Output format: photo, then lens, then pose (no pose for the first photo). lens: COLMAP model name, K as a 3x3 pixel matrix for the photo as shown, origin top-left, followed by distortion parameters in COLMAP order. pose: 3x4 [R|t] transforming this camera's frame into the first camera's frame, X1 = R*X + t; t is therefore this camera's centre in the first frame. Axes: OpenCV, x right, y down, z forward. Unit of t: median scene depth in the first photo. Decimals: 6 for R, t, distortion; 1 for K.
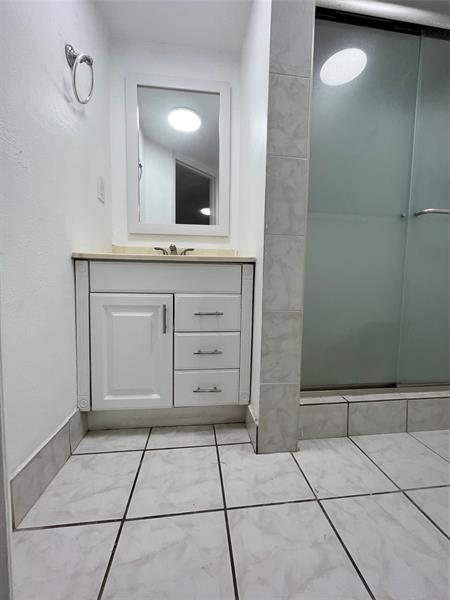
lens RADIAL K [[242.6, 0, 225.3], [0, 242.6, 300.6], [0, 0, 1]] dist [-0.004107, 0.000298]
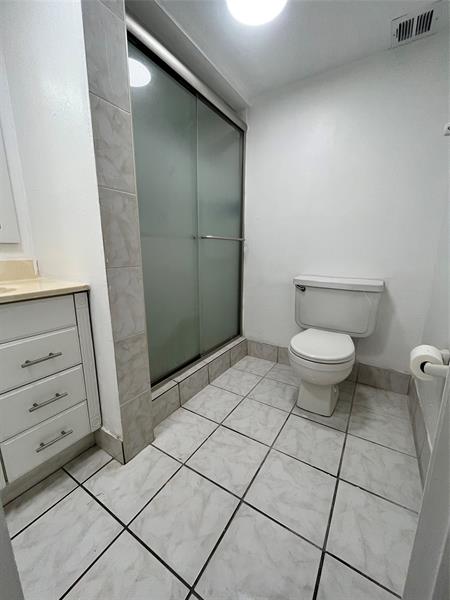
lens RADIAL K [[242.6, 0, 225.4], [0, 242.6, 299.6], [0, 0, 1]] dist [-0.004107, 0.000298]
pose [[0.628289, -0.175555, 0.757914, -0.295127], [0.064228, 0.982586, 0.174352, -0.279555], [-0.775325, -0.060864, 0.628623, -0.009370]]
